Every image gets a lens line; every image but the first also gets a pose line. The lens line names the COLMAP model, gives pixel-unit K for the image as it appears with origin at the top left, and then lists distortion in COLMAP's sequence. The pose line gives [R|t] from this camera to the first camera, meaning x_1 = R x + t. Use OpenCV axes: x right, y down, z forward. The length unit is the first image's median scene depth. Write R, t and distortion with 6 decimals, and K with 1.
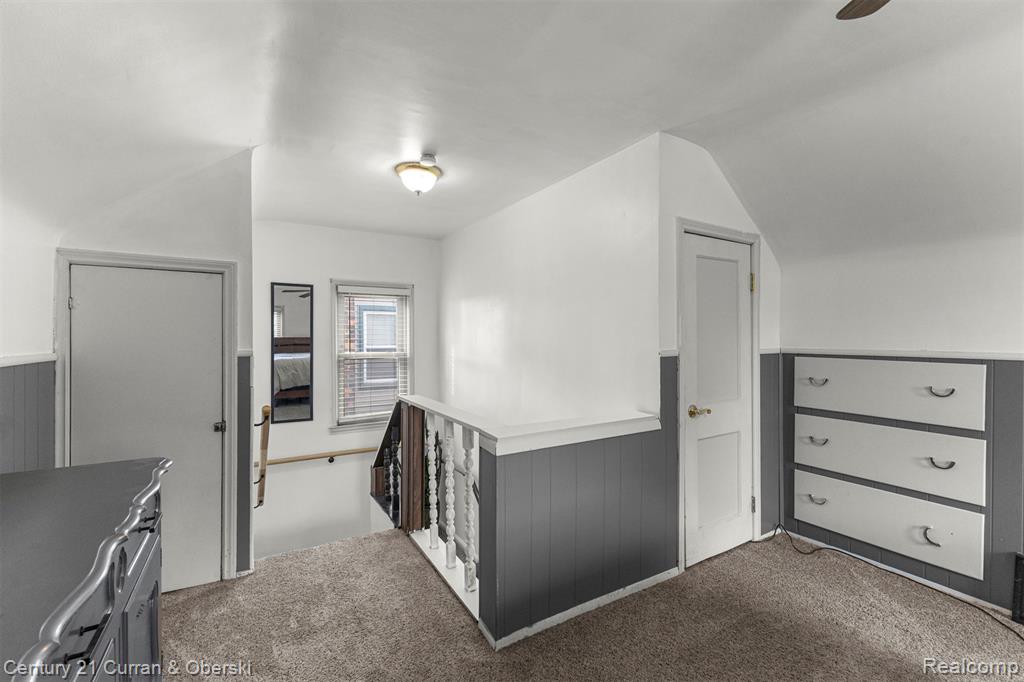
lens RADIAL K [[447.7, 0, 513.3], [0, 447.7, 340.9], [0, 0, 1]] dist [-0.001415, -0.000324]
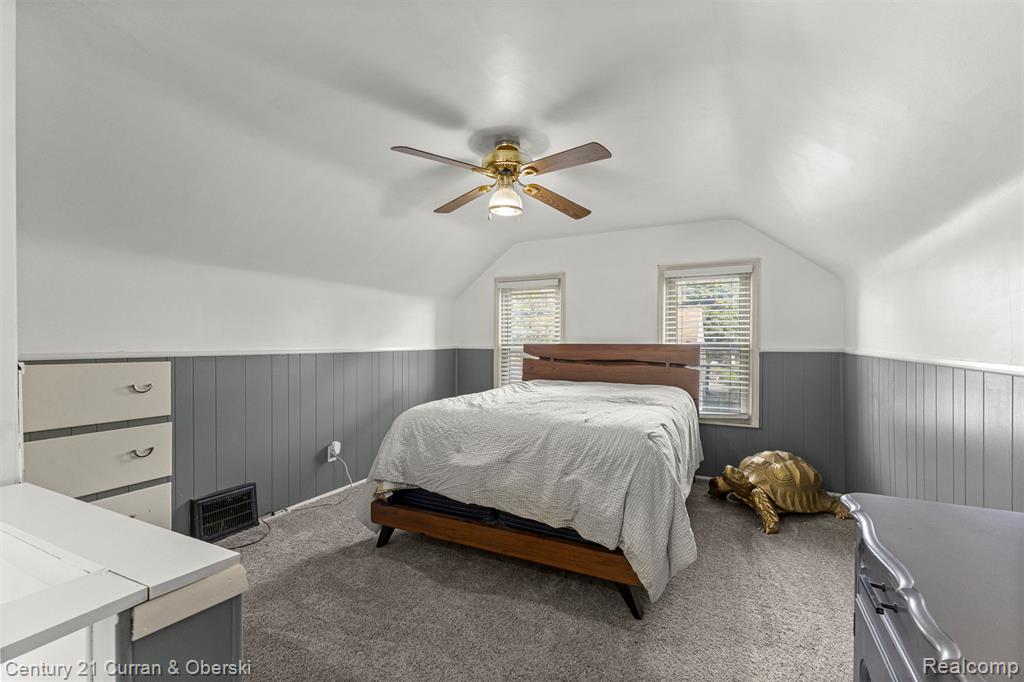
lens RADIAL K [[447.7, 0, 515.4], [0, 447.7, 340.7], [0, 0, 1]] dist [-0.001415, -0.000324]
pose [[-0.529234, 0.000292, 0.848476, -0.405249], [0.002720, 0.999995, 0.001353, -0.002258], [-0.848472, 0.003024, -0.529232, 0.676418]]
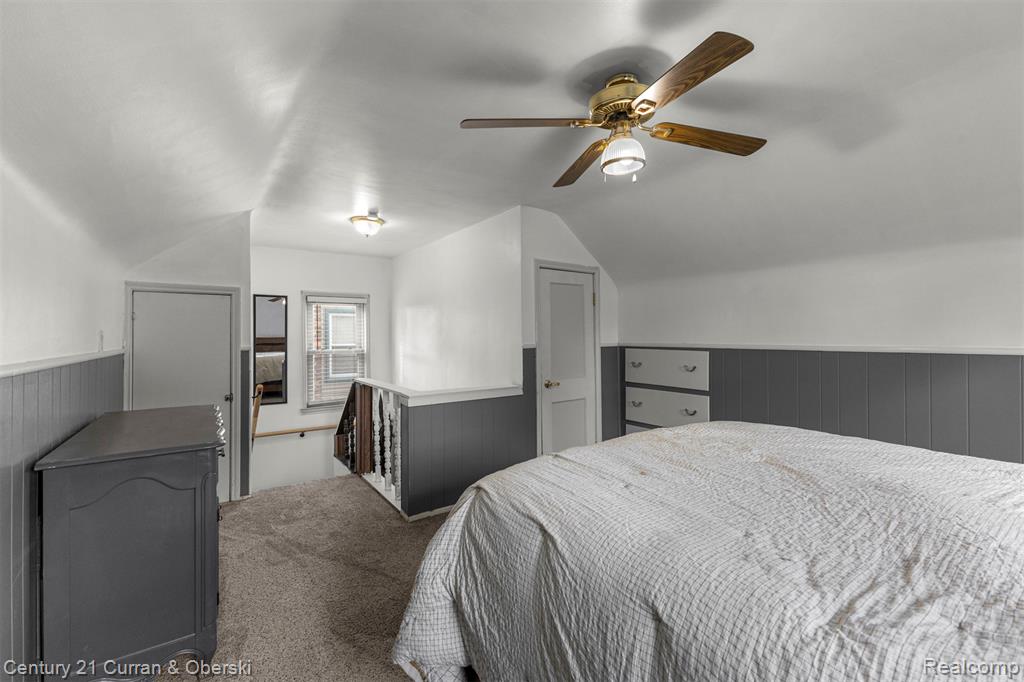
lens RADIAL K [[447.7, 0, 514.9], [0, 447.7, 335.6], [0, 0, 1]] dist [-0.001415, -0.000324]
pose [[0.997599, -0.005681, 0.069022, 0.173735], [0.006310, 0.999941, -0.008897, 0.004001], [-0.068967, 0.009311, 0.997575, -0.500399]]
